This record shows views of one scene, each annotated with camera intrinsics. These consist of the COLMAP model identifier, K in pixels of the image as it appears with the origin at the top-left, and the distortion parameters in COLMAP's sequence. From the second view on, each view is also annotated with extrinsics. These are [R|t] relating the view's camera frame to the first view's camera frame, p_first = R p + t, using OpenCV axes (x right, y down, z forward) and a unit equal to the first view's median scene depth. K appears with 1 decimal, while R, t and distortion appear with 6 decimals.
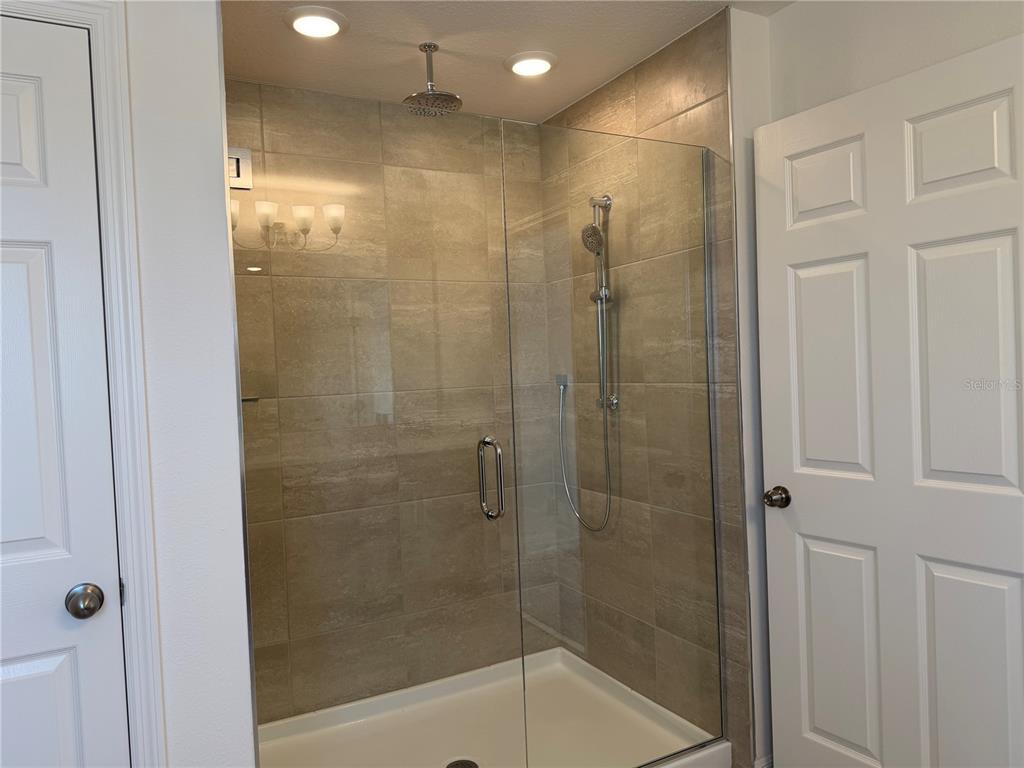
lens RADIAL K [[723.8, 0, 505.2], [0, 723.8, 385.7], [0, 0, 1]] dist [0.039459, -0.037039]
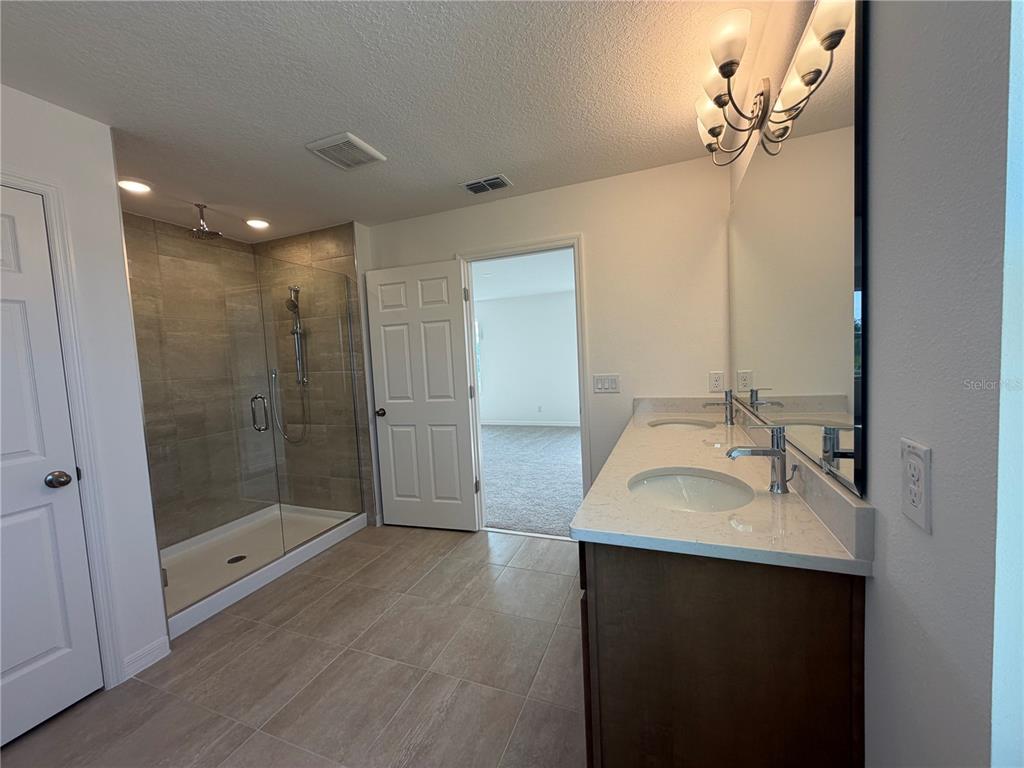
lens RADIAL K [[409.4, 0, 512.9], [0, 409.4, 383.0], [0, 0, 1]] dist [0.000703, 0.000180]
pose [[0.765002, -0.040934, 0.642725, -0.182438], [0.034194, 0.999152, 0.022936, 0.024153], [-0.643119, 0.004431, 0.765753, -0.387506]]
